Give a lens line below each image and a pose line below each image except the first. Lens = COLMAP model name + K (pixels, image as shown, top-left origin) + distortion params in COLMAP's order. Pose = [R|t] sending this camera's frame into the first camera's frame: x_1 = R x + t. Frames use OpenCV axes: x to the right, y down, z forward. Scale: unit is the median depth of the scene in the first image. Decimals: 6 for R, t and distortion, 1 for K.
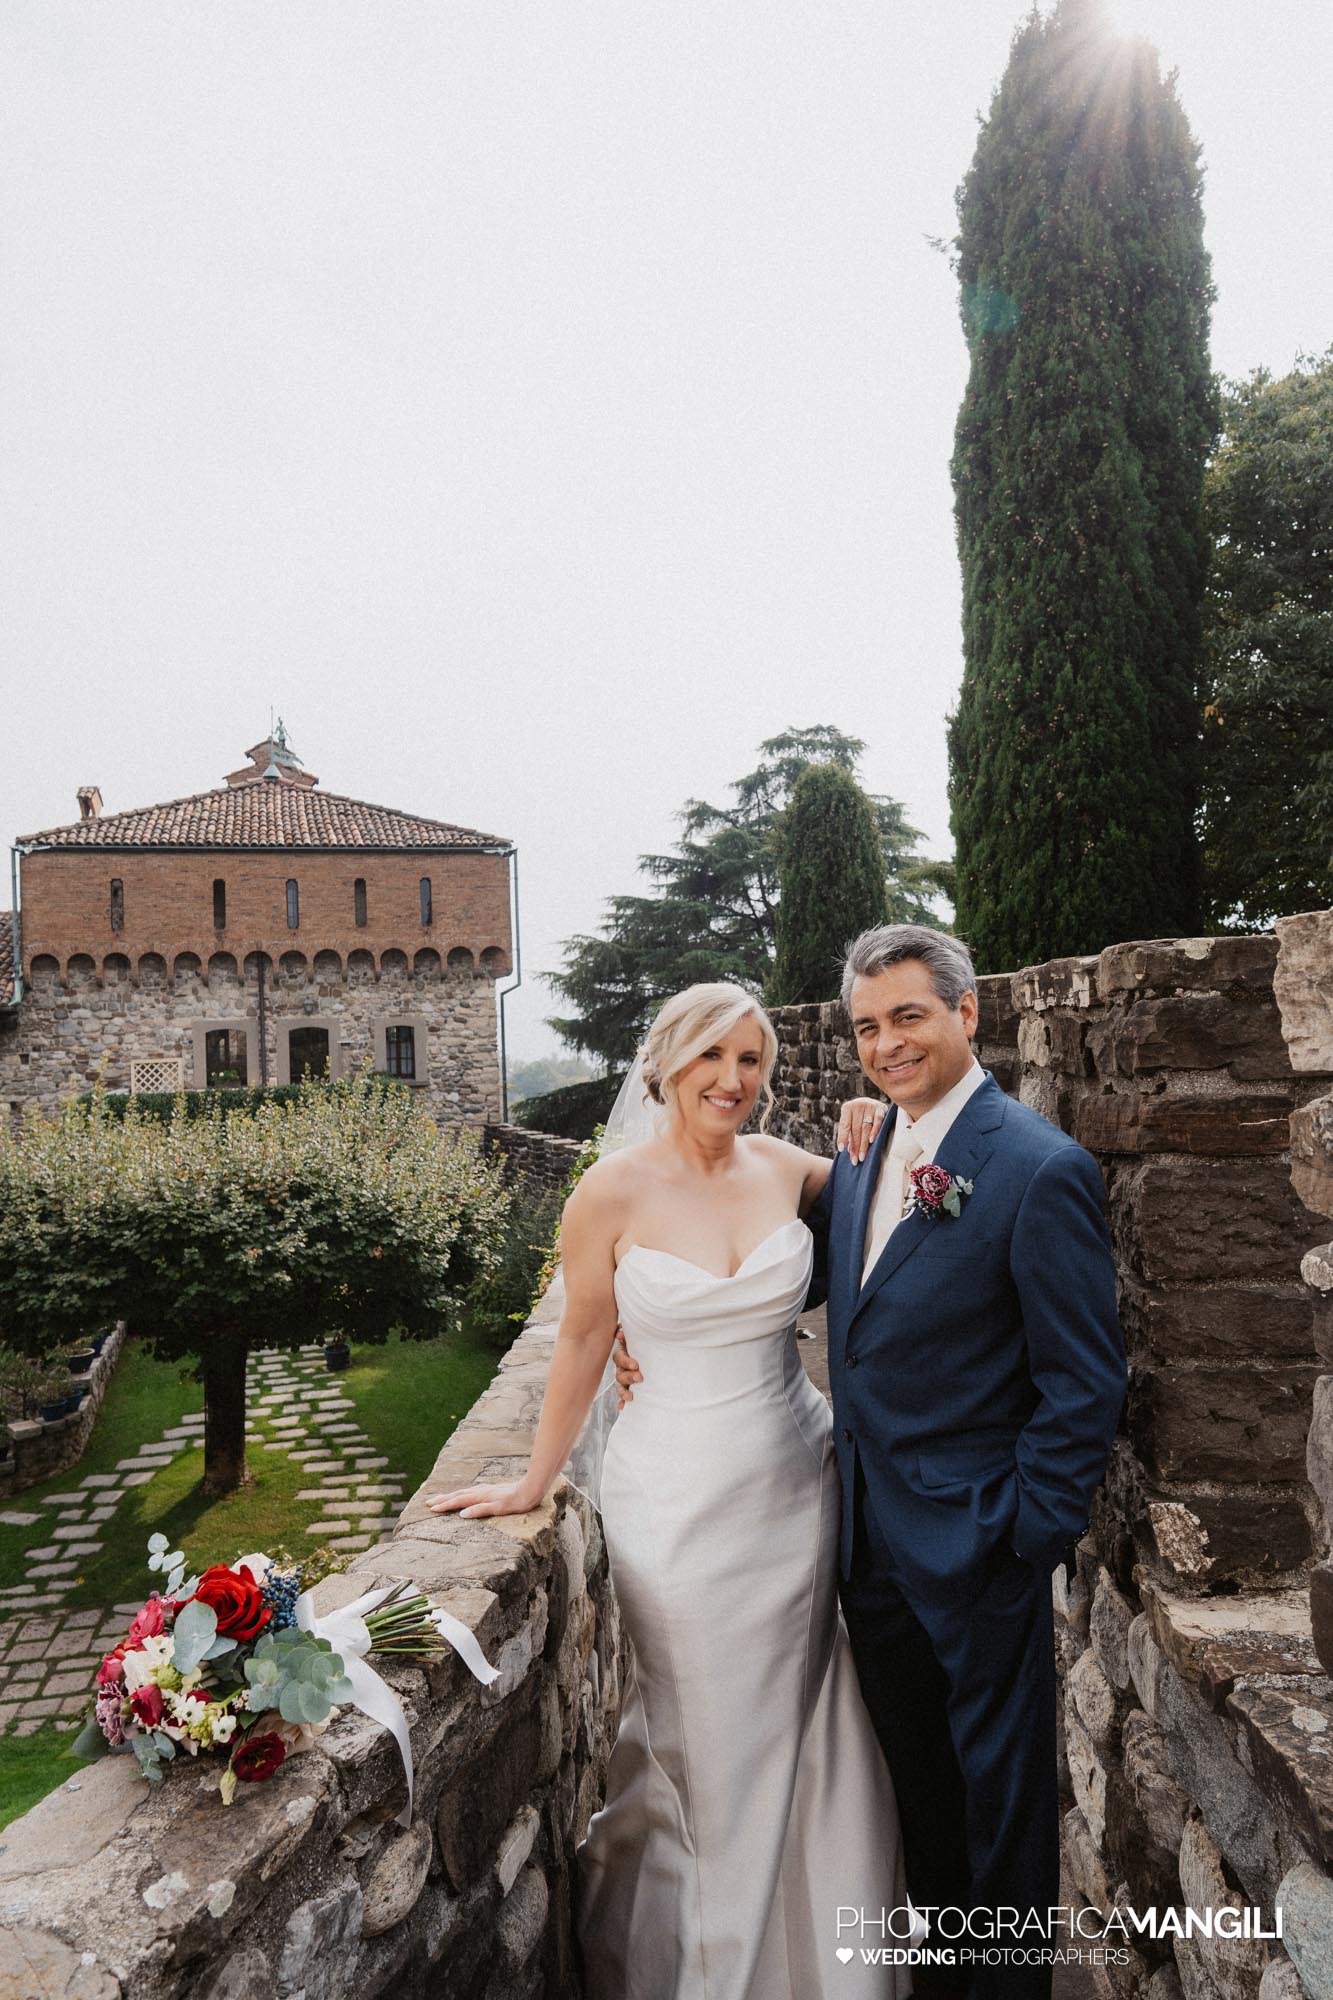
lens RADIAL K [[1351.6, 0, 657.7], [0, 1351.6, 1000.7], [0, 0, 1]] dist [-0.004178, 0.004168]
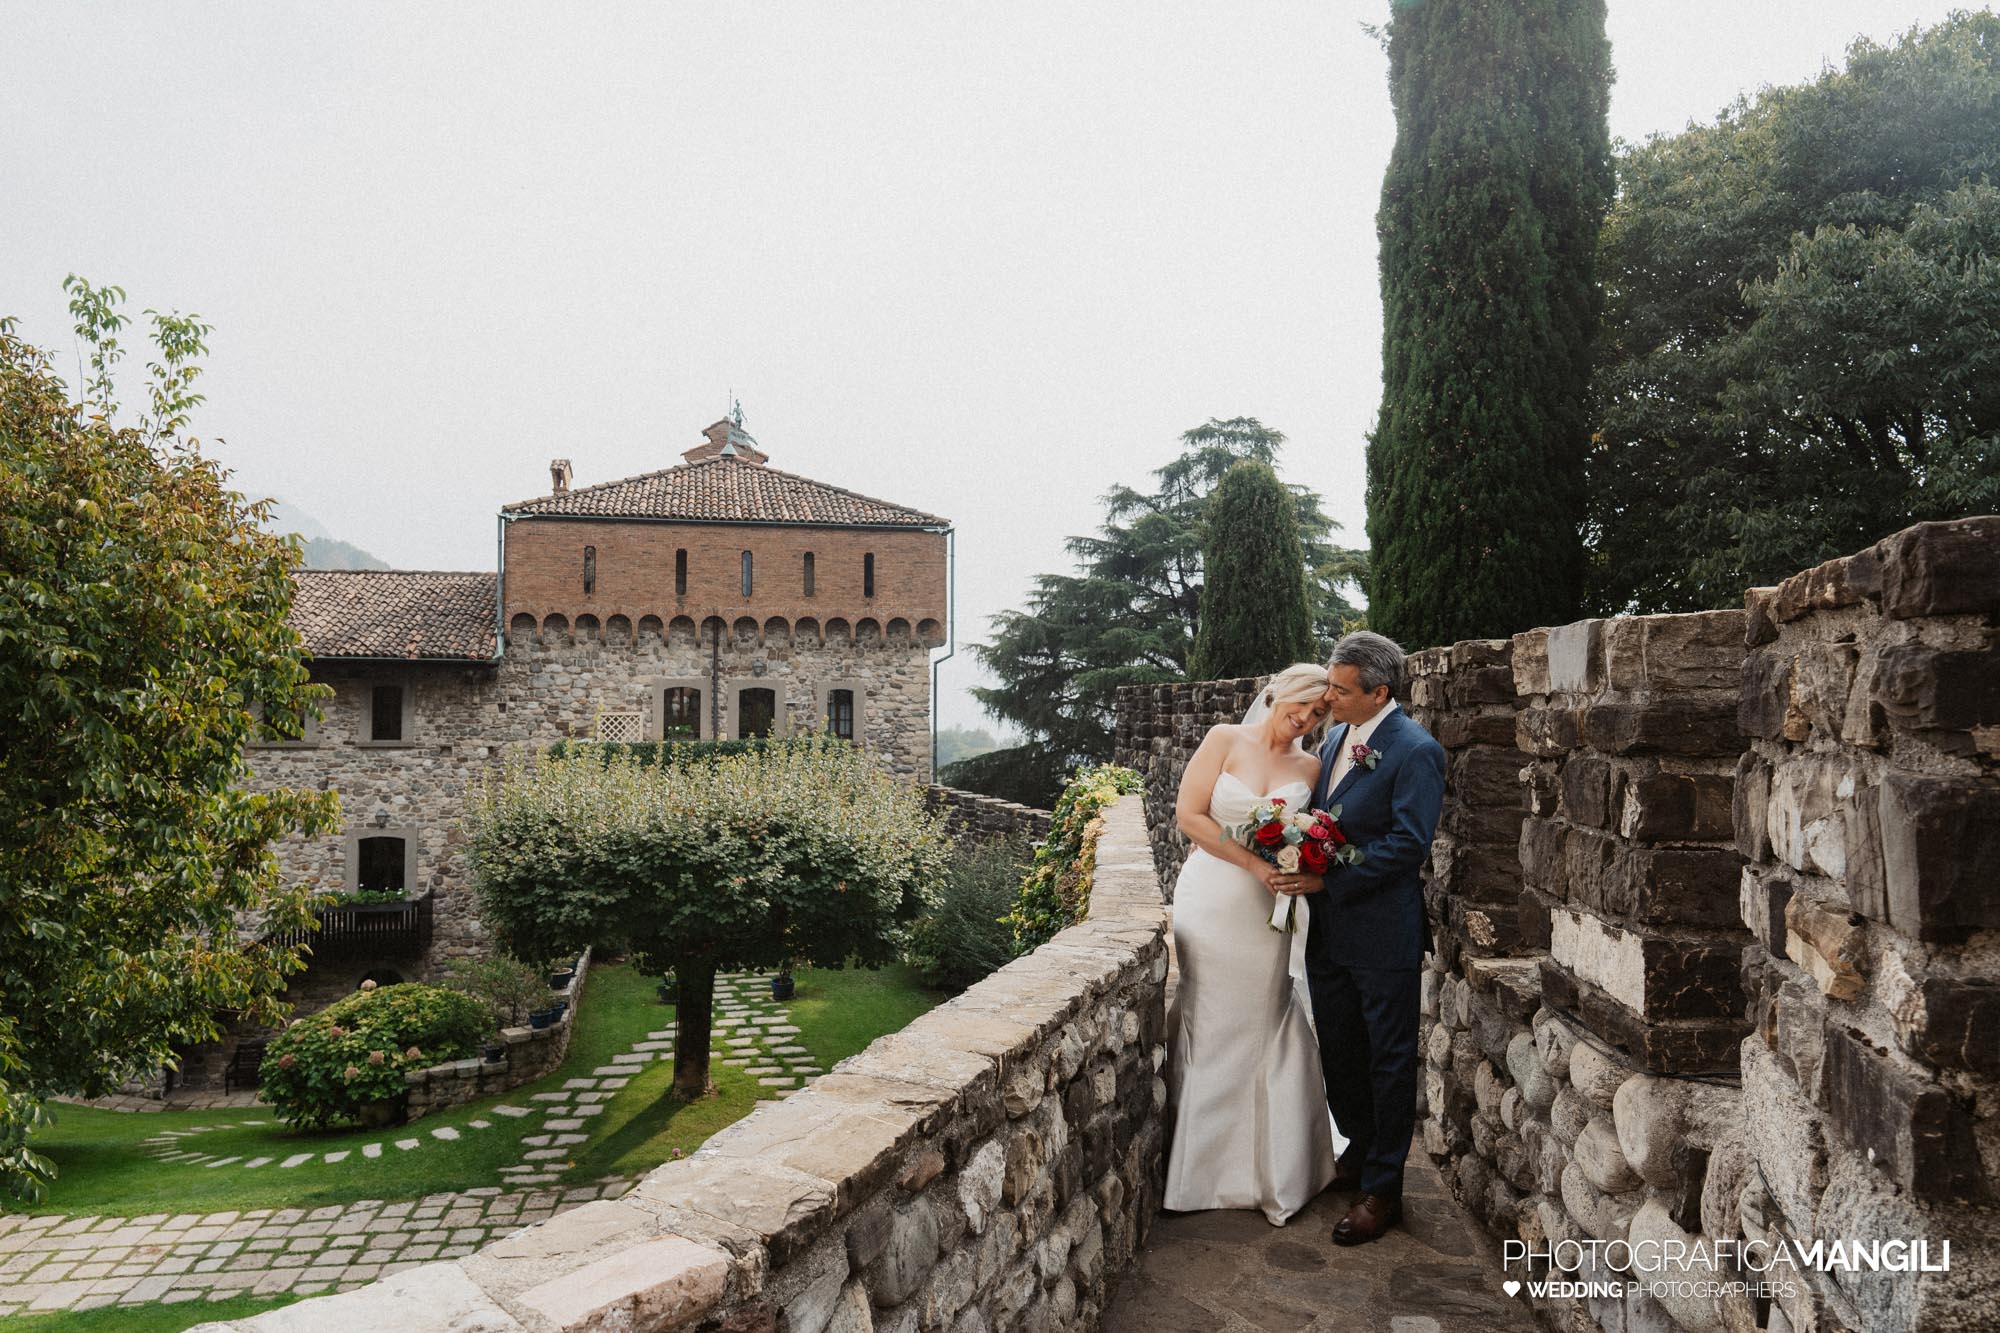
lens RADIAL K [[1350.9, 0, 986.2], [0, 1350.9, 664.5], [0, 0, 1]] dist [-0.002984, 0.007504]
pose [[0.997960, 0.032896, -0.054723, -0.026286], [-0.033301, 0.999424, -0.006504, 0.003039], [0.054477, 0.008313, 0.998480, -0.108466]]
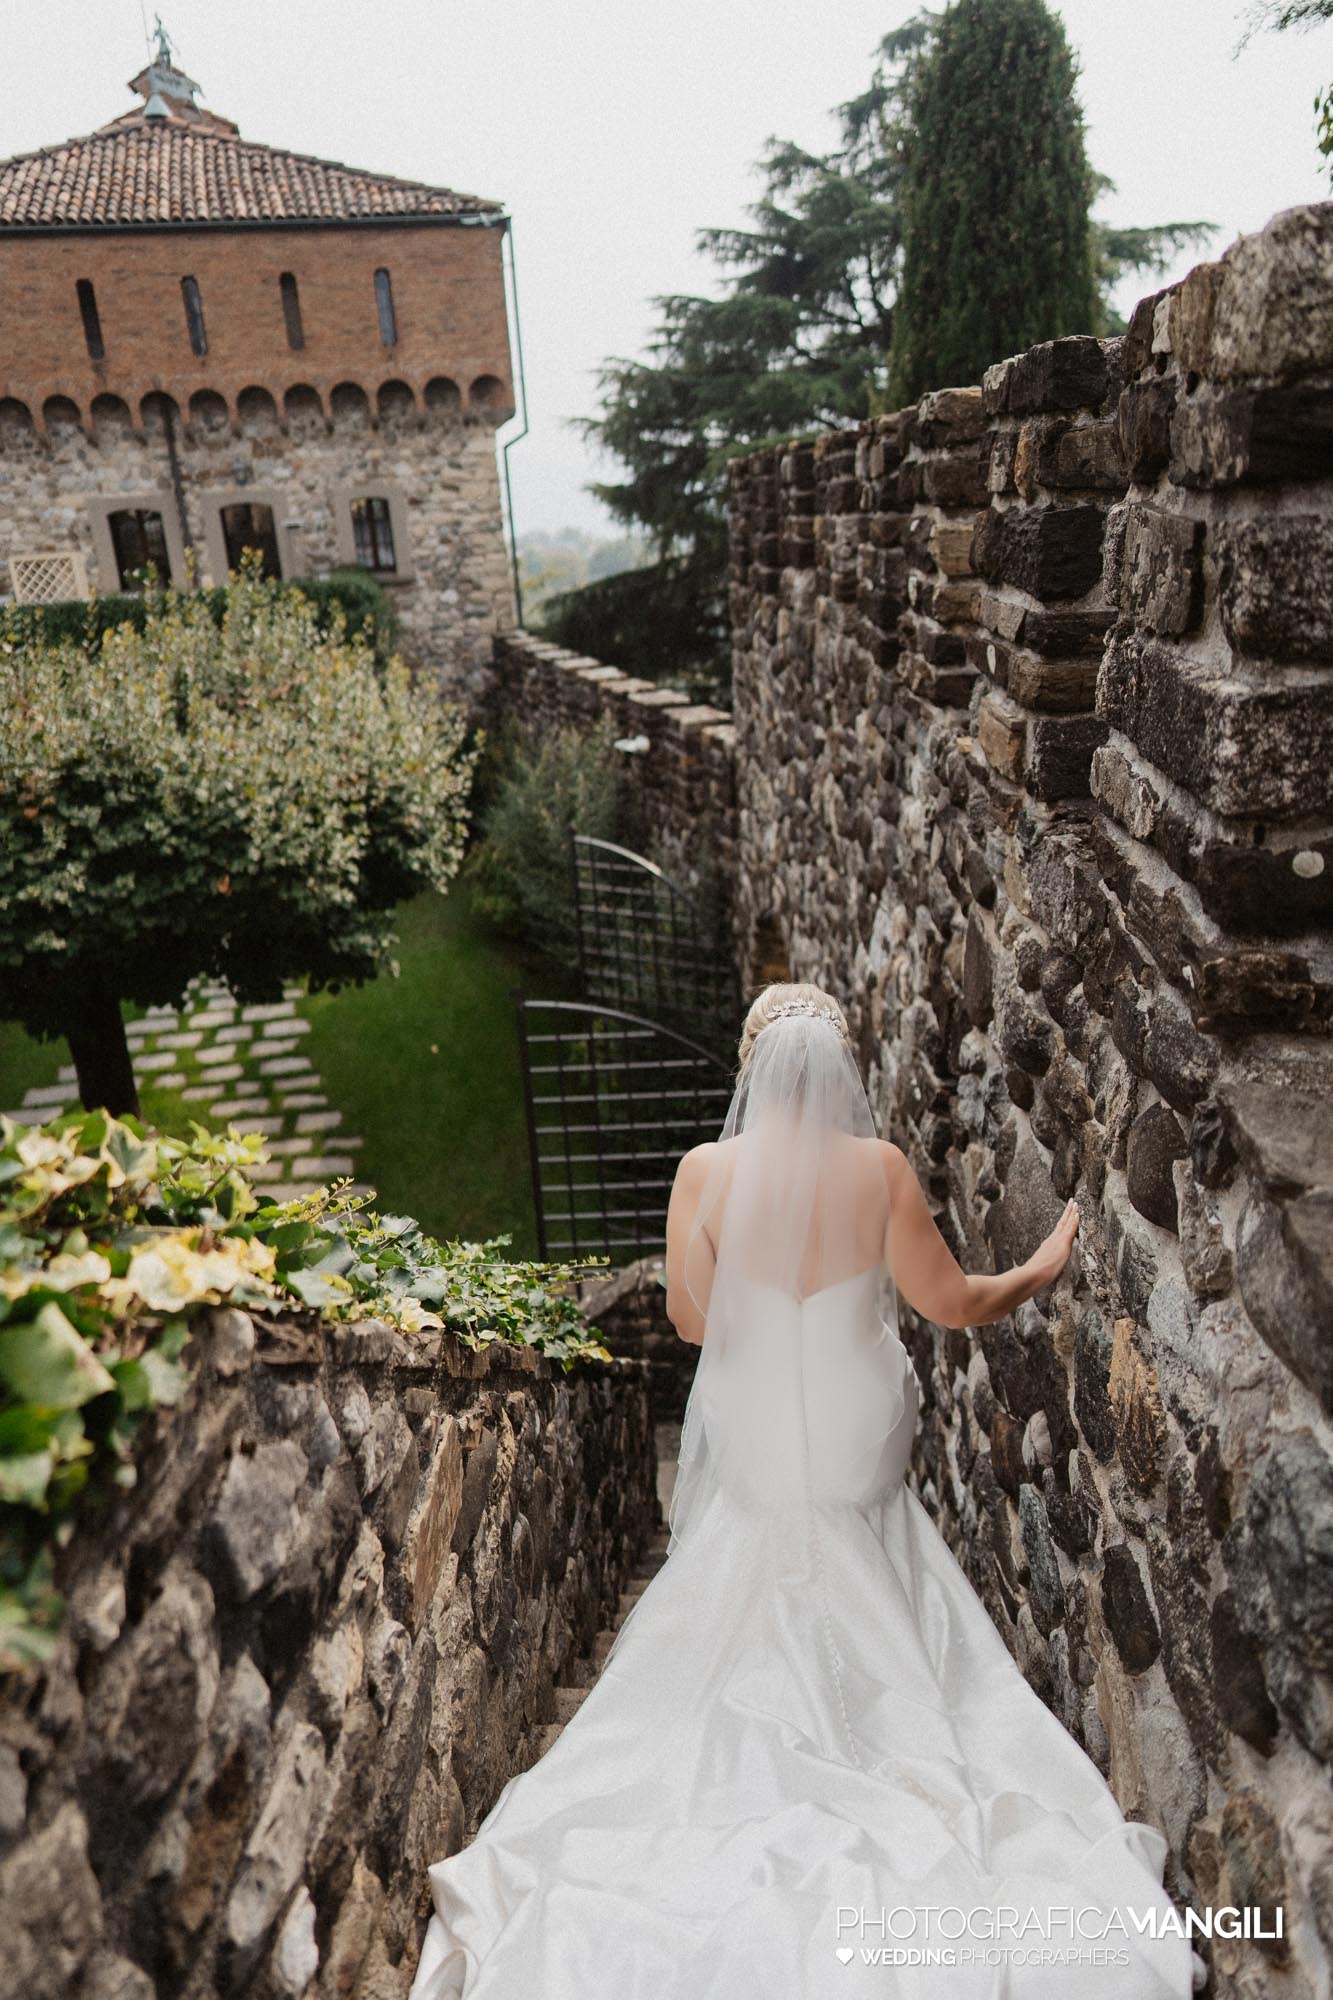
lens RADIAL K [[1350.9, 0, 650.9], [0, 1350.9, 1000.6], [0, 0, 1]] dist [-0.002984, 0.007504]
pose [[0.997171, 0.001039, -0.075165, 0.028353], [0.026681, 0.929913, 0.366811, 0.011905], [0.070278, -0.367779, 0.927254, 0.361261]]
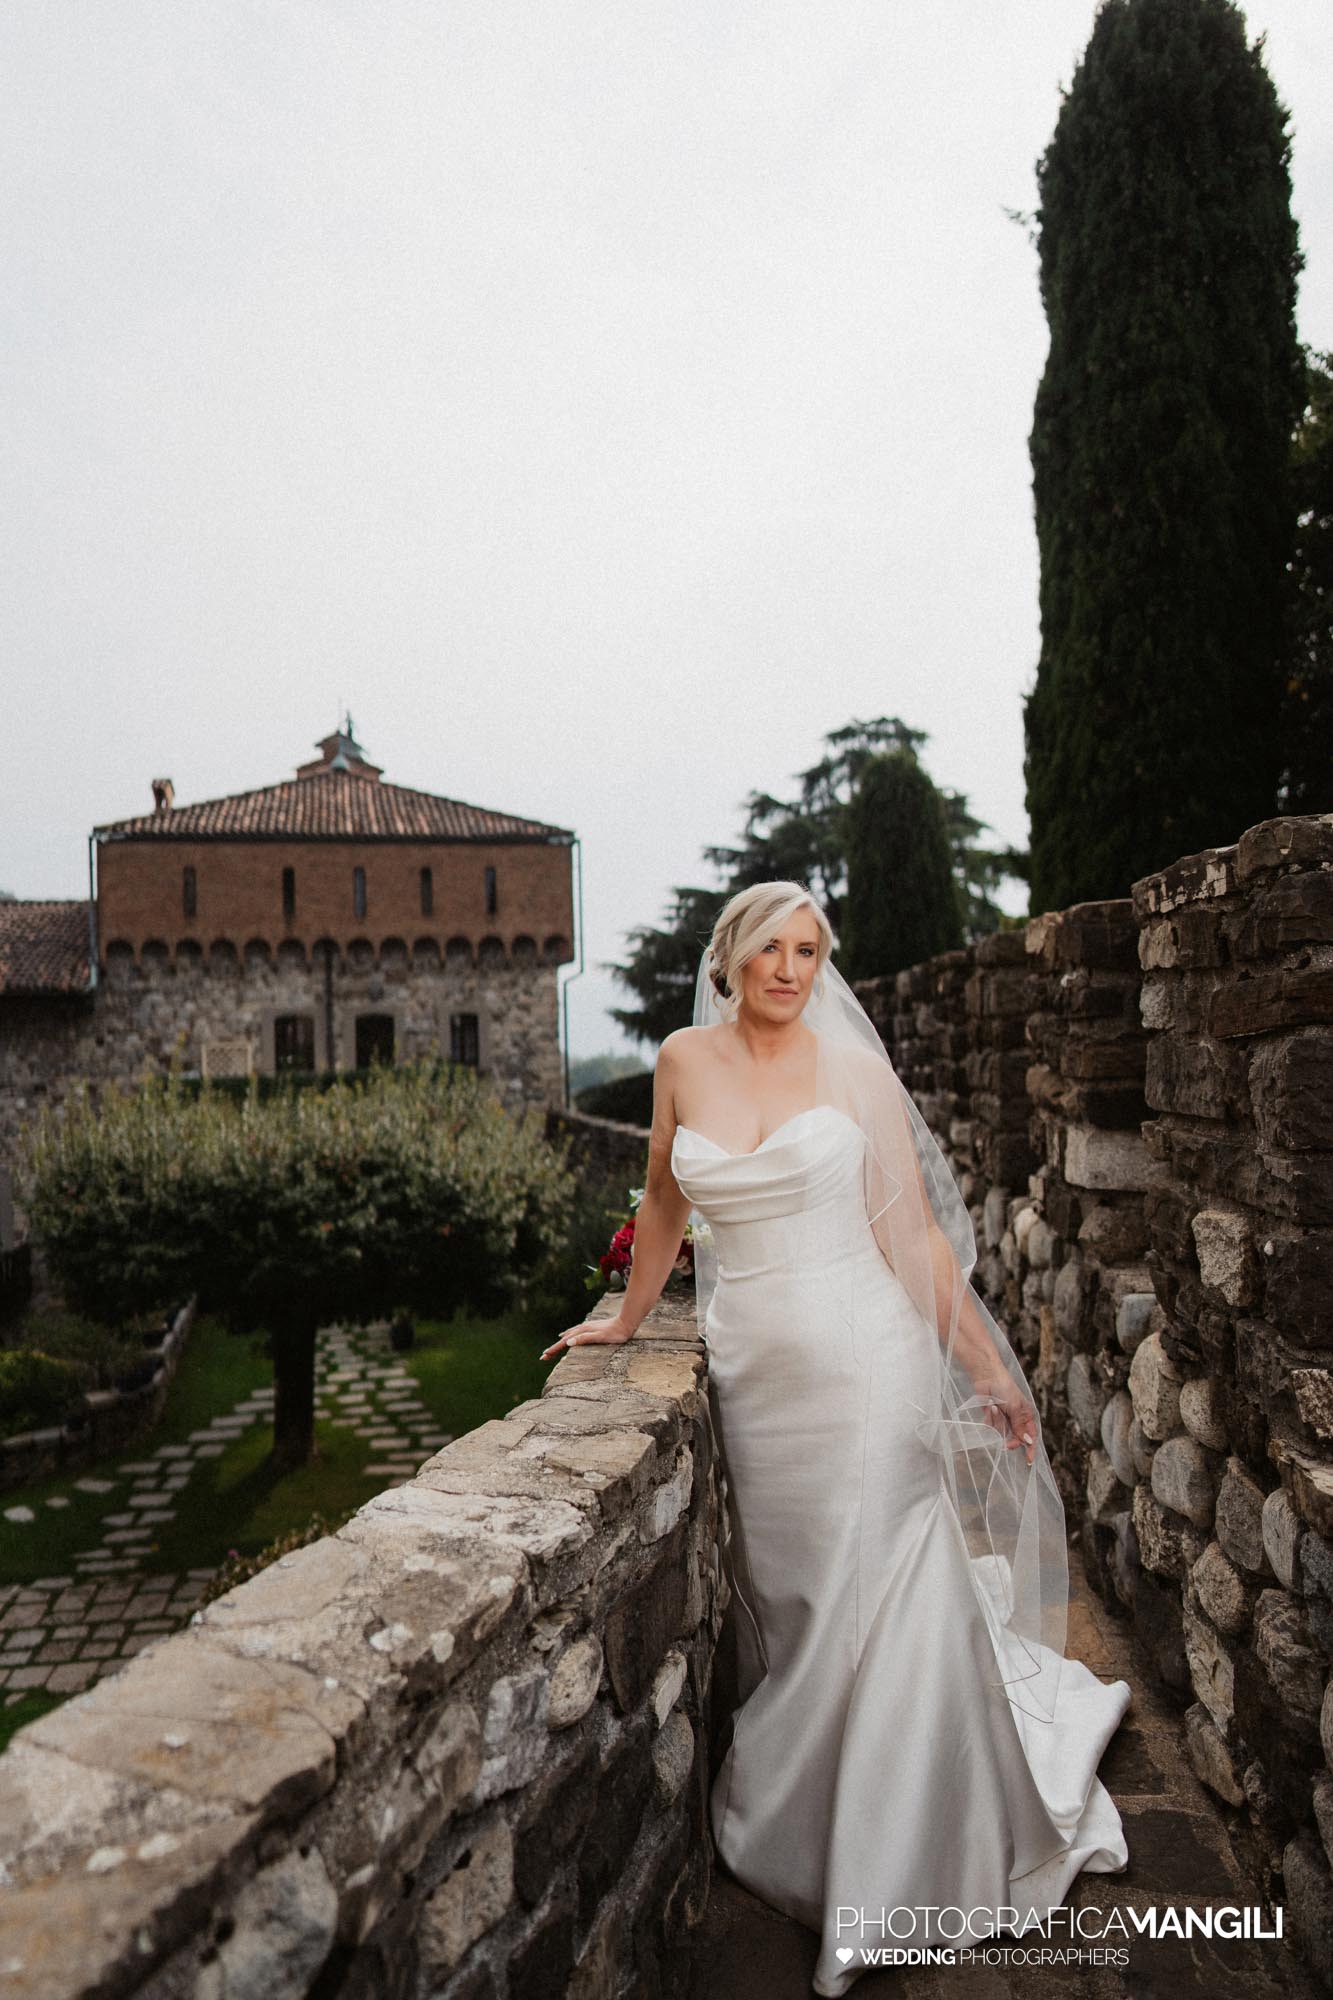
lens RADIAL K [[1350.9, 0, 650.9], [0, 1350.9, 1000.6], [0, 0, 1]] dist [-0.002984, 0.007504]
pose [[0.998898, 0.007155, -0.046378, -0.007037], [-0.007062, 0.999973, 0.002160, 0.009427], [0.046392, -0.001831, 0.998922, -0.003438]]
